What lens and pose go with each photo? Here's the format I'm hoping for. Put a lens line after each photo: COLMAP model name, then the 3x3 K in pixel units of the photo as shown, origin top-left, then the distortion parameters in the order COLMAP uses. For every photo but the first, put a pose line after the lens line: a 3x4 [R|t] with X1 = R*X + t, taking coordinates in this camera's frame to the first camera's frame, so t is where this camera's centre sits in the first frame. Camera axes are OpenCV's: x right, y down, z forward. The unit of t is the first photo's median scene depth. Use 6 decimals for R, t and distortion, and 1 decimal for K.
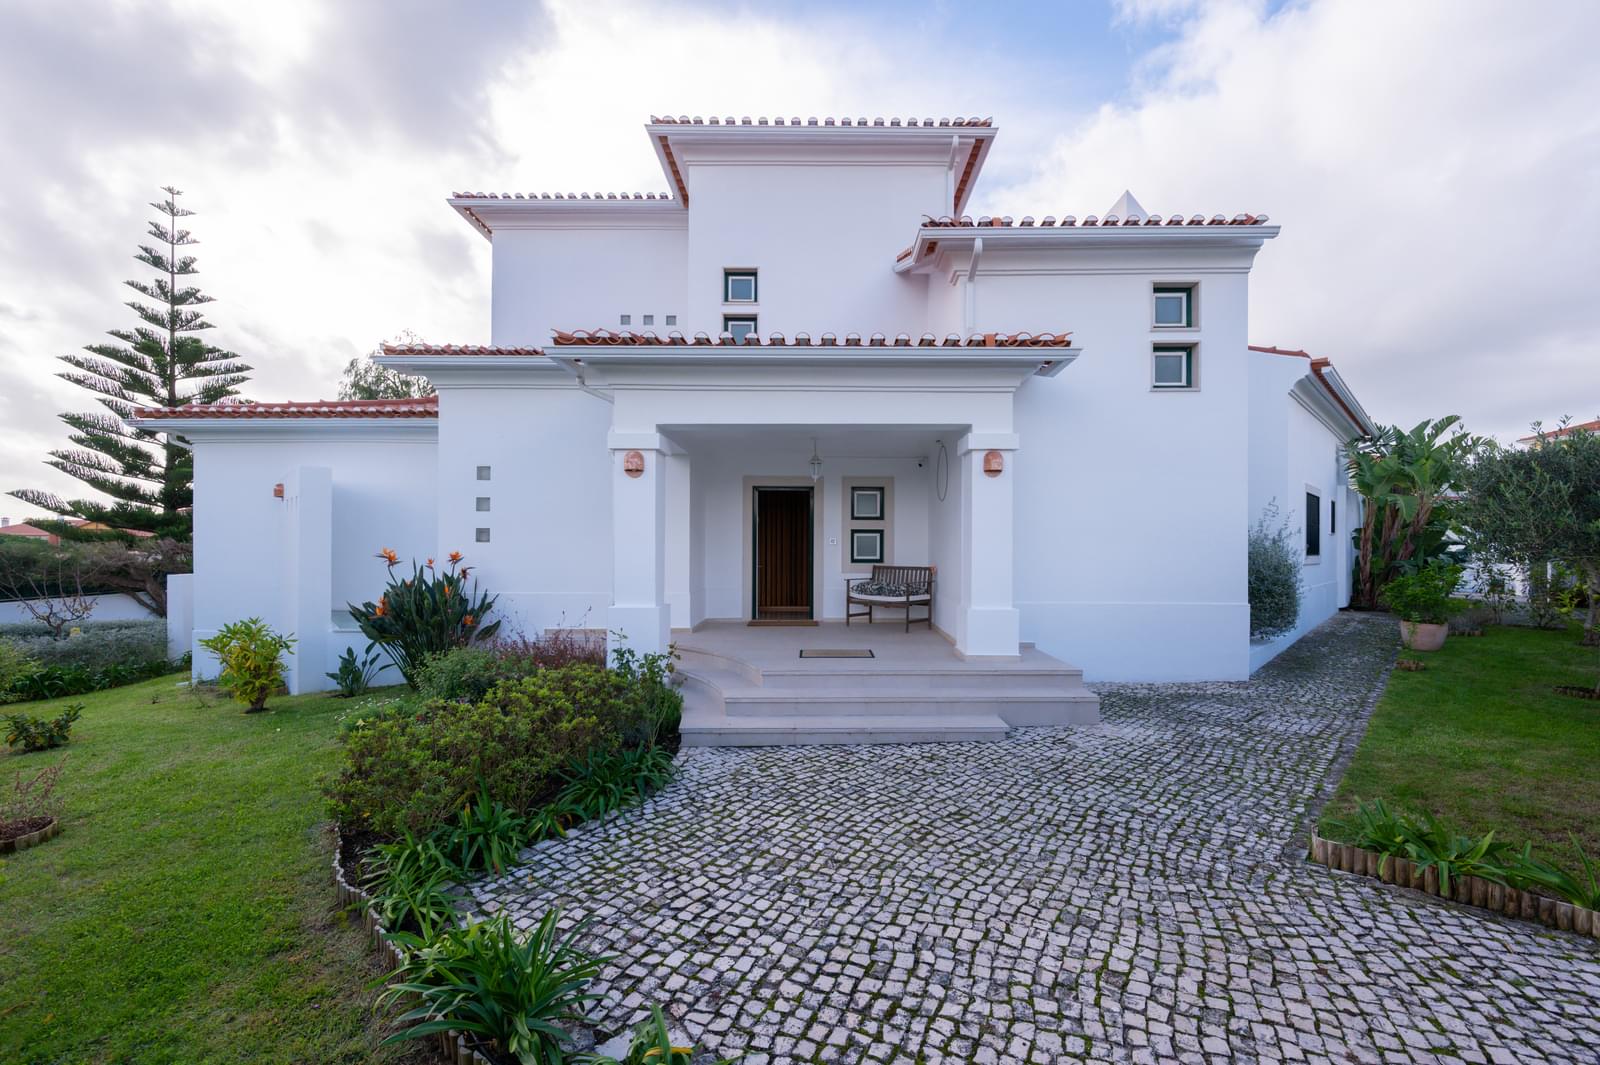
lens RADIAL K [[623.3, 0, 807.3], [0, 623.3, 550.5], [0, 0, 1]] dist [-0.005751, 0.000400]
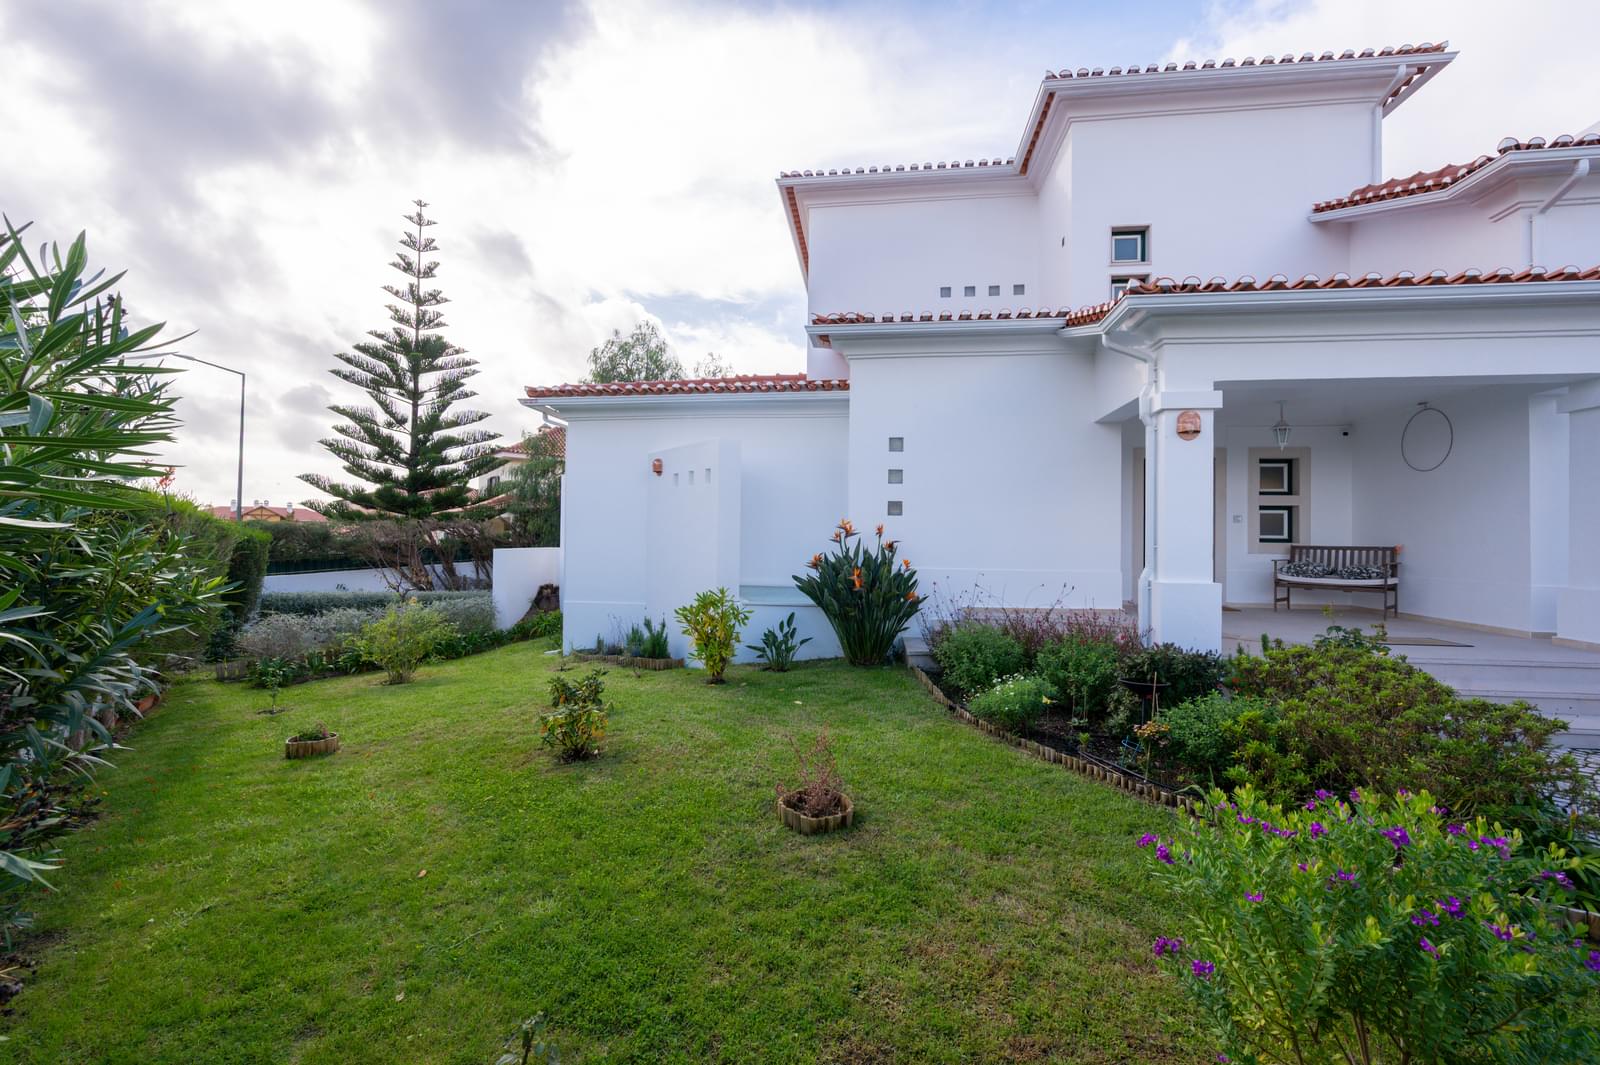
lens RADIAL K [[624.5, 0, 829.9], [0, 624.5, 527.7], [0, 0, 1]] dist [-0.005986, 0.000447]
pose [[0.991480, 0.007303, -0.130057, -0.435704], [-0.009523, 0.999819, -0.016457, 0.019591], [0.129913, 0.017555, 0.991370, 0.020801]]
